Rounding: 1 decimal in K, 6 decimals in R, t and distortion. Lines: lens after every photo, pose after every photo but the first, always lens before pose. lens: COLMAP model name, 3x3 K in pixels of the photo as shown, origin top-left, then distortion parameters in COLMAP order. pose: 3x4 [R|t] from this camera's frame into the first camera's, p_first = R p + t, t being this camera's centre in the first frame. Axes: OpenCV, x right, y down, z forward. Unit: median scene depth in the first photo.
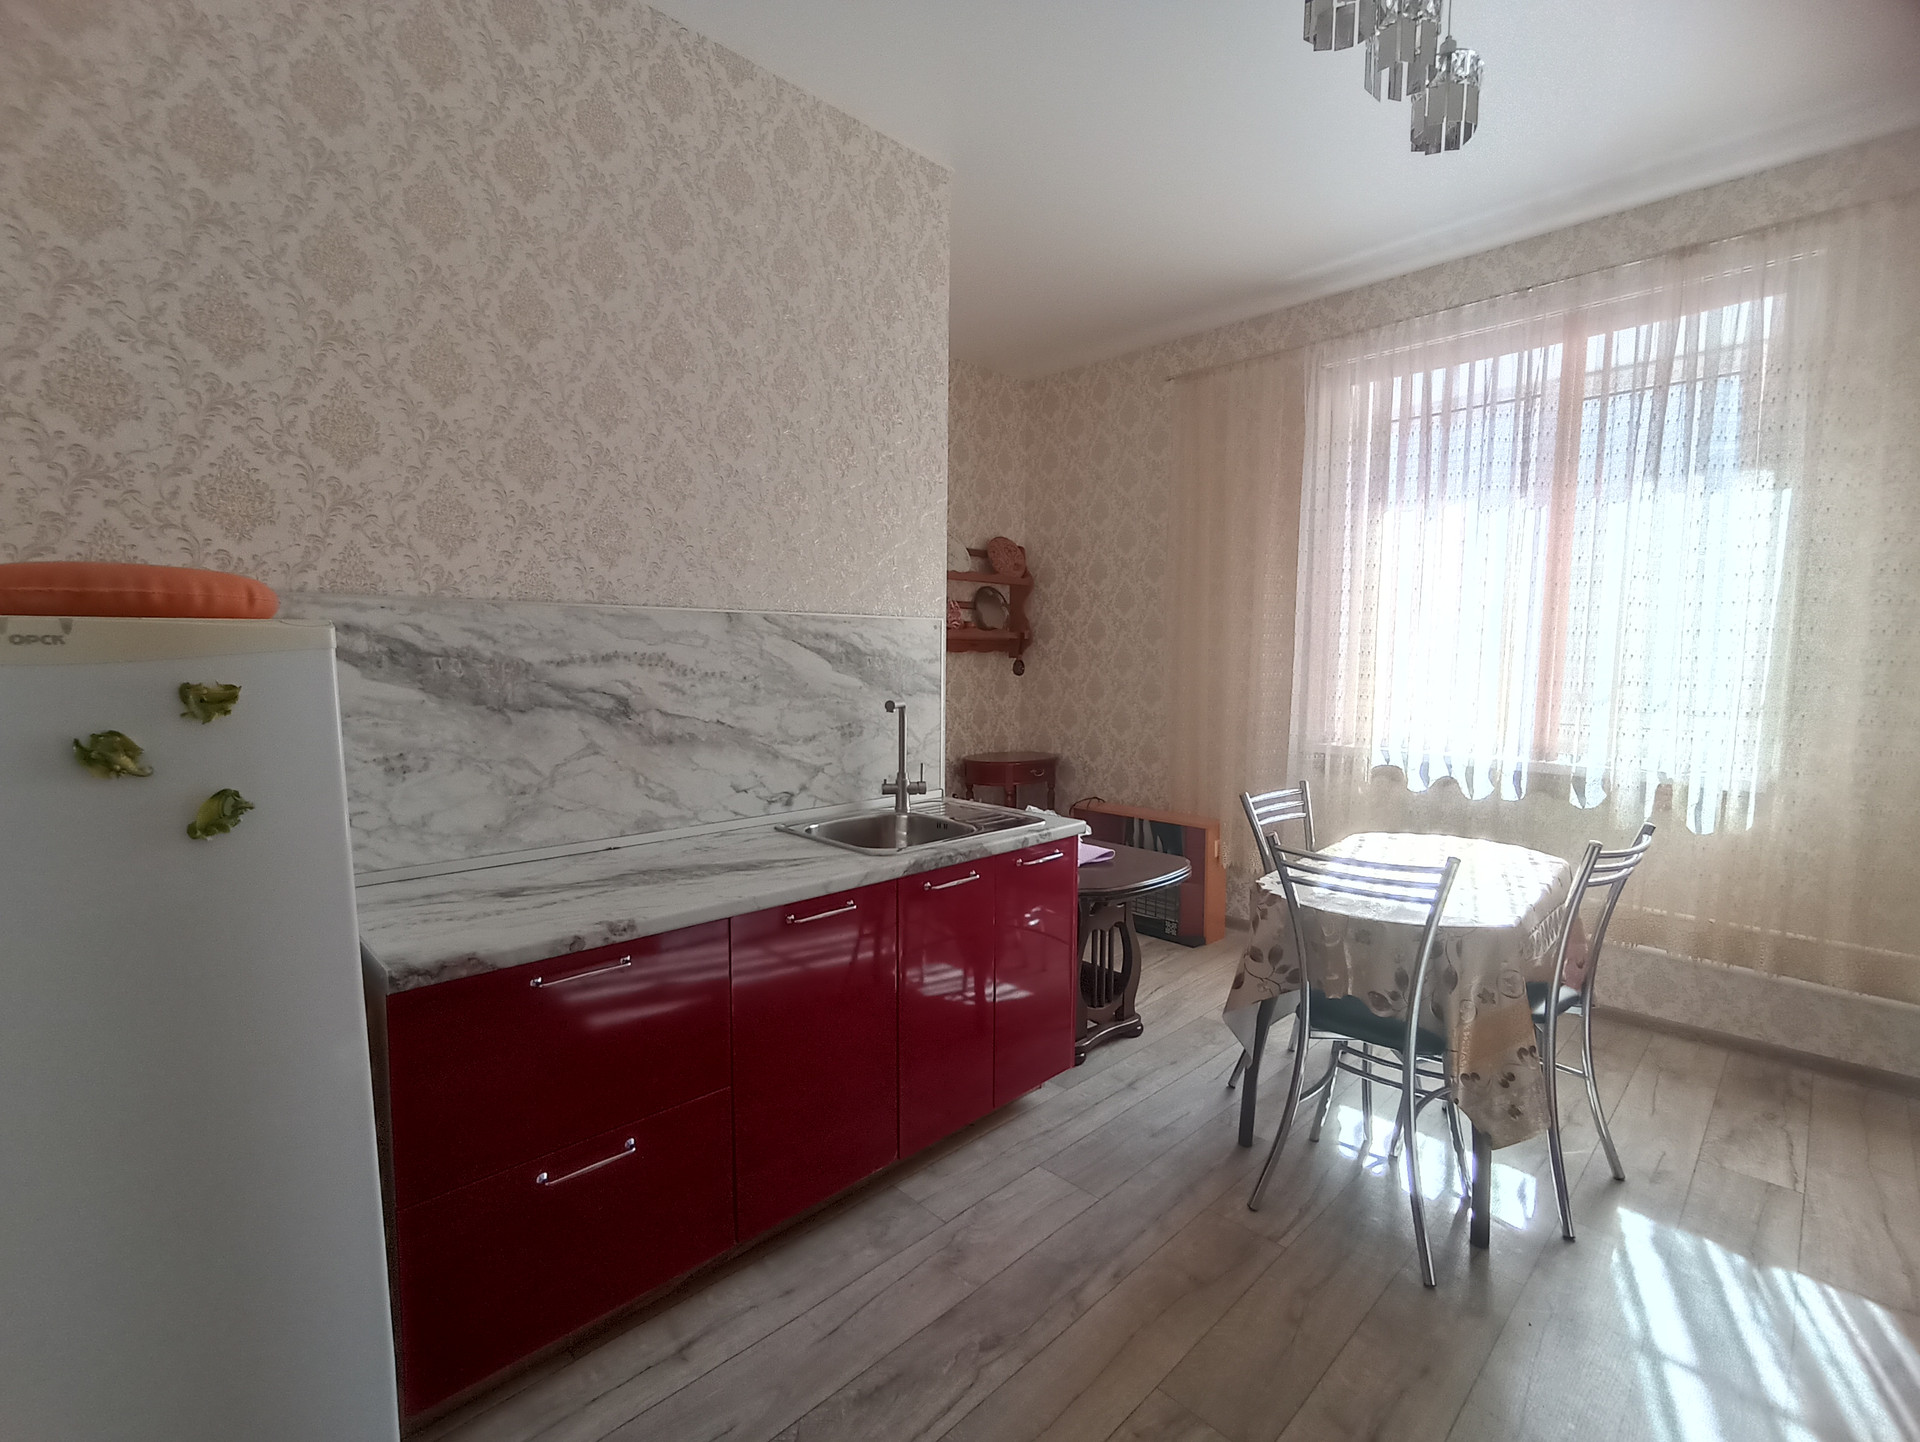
lens RADIAL K [[860.8, 0, 951.6], [0, 860.8, 734.5], [0, 0, 1]] dist [-0.011544, 0.003860]
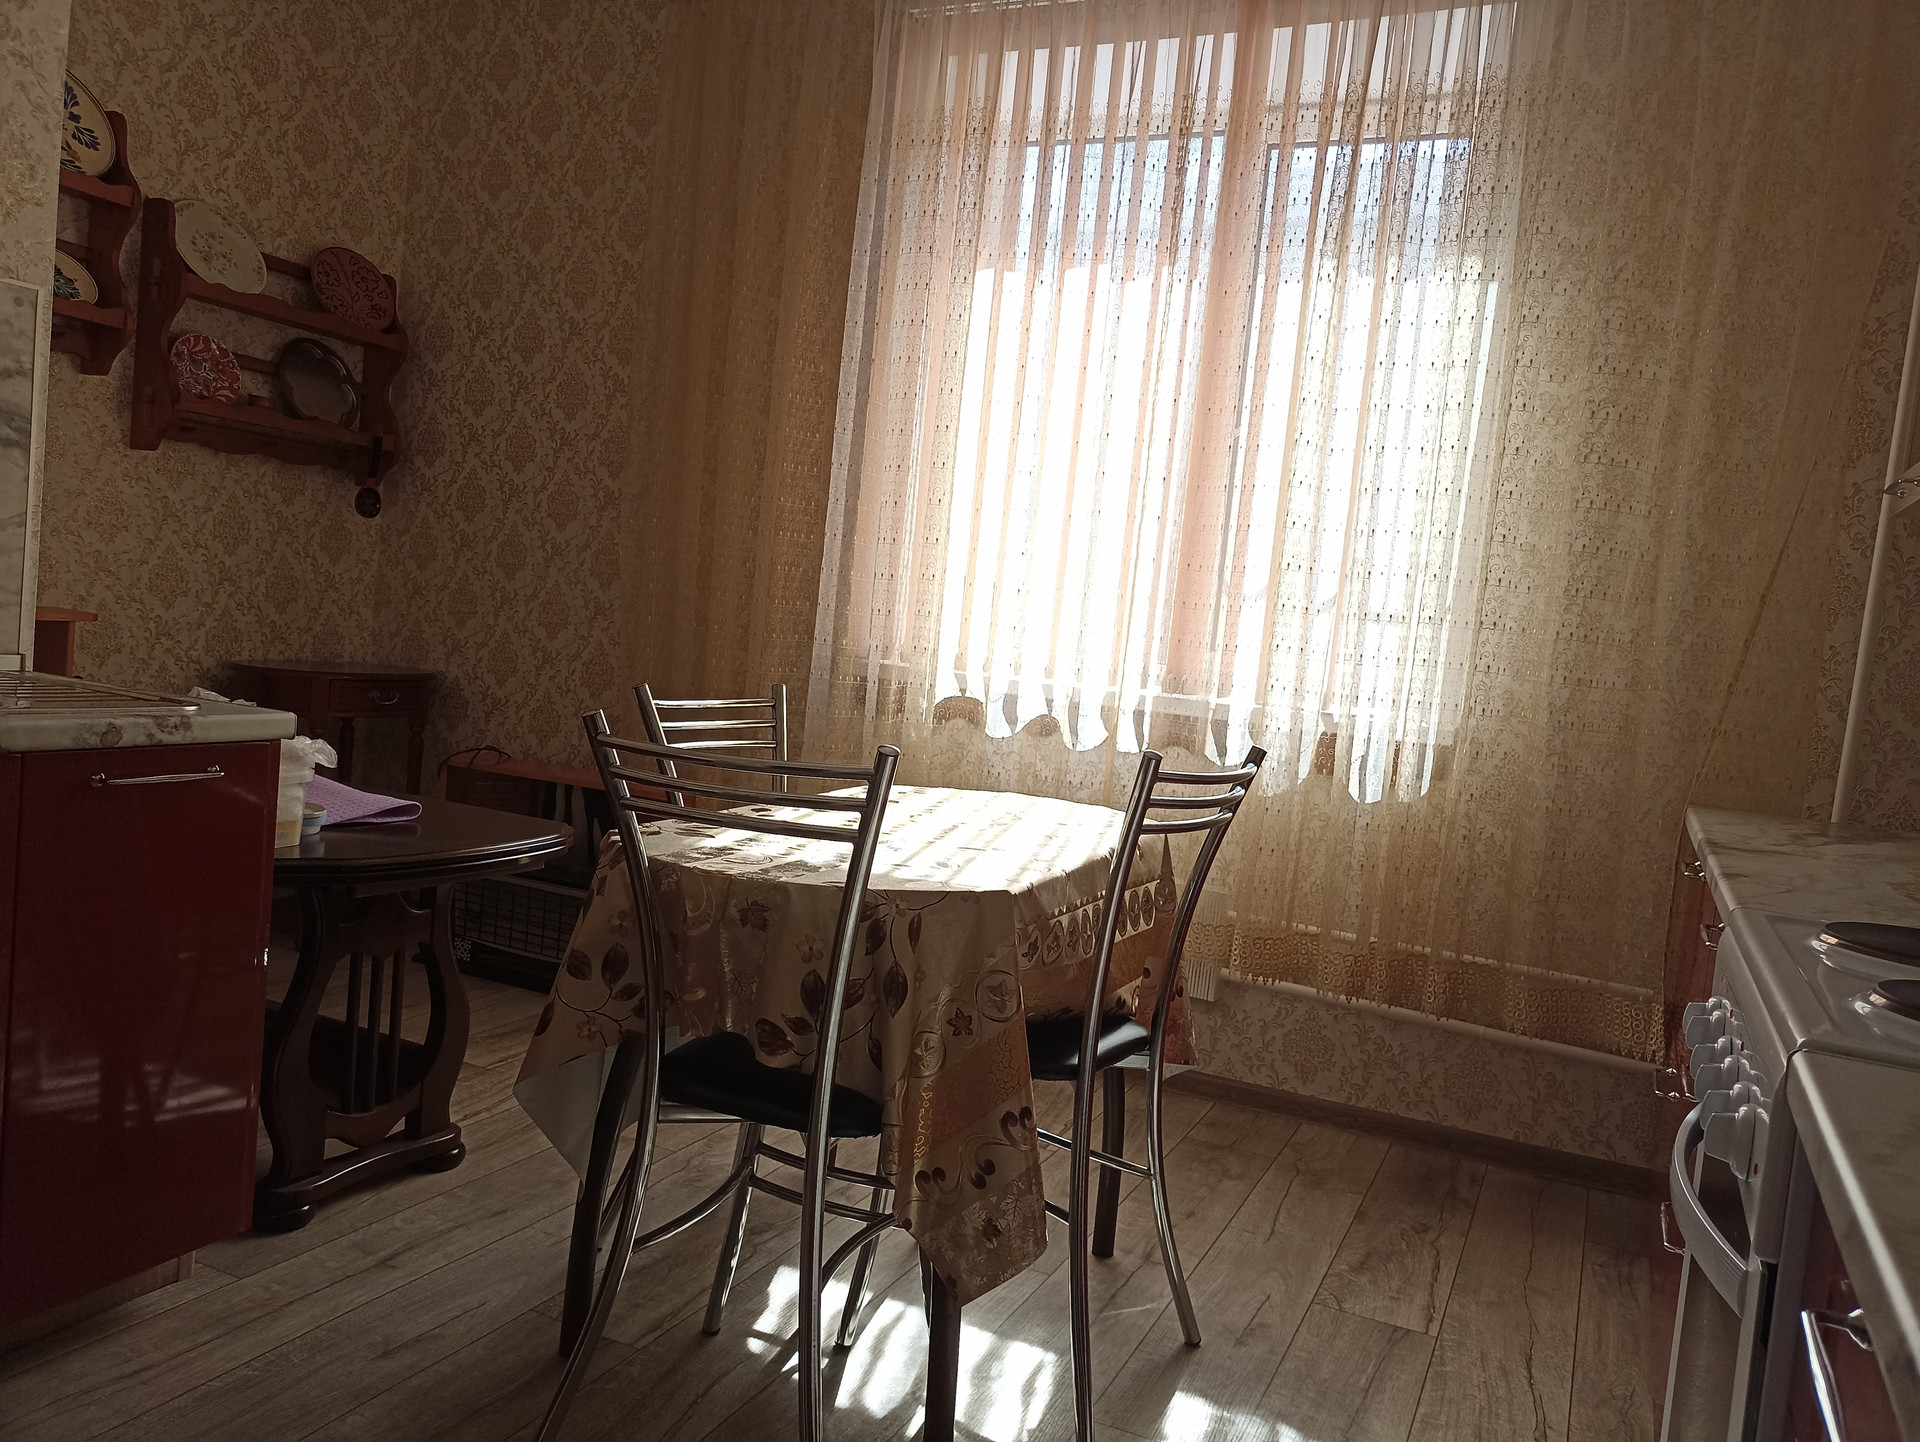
lens RADIAL K [[1407.0, 0, 957.3], [0, 1407.0, 721.4], [0, 0, 1]] dist [0.023040, -0.014020]
pose [[0.930353, 0.057572, 0.362116, 0.188304], [-0.056325, 0.998314, -0.014010, 0.083400], [-0.362312, -0.007362, 0.932028, 0.109345]]
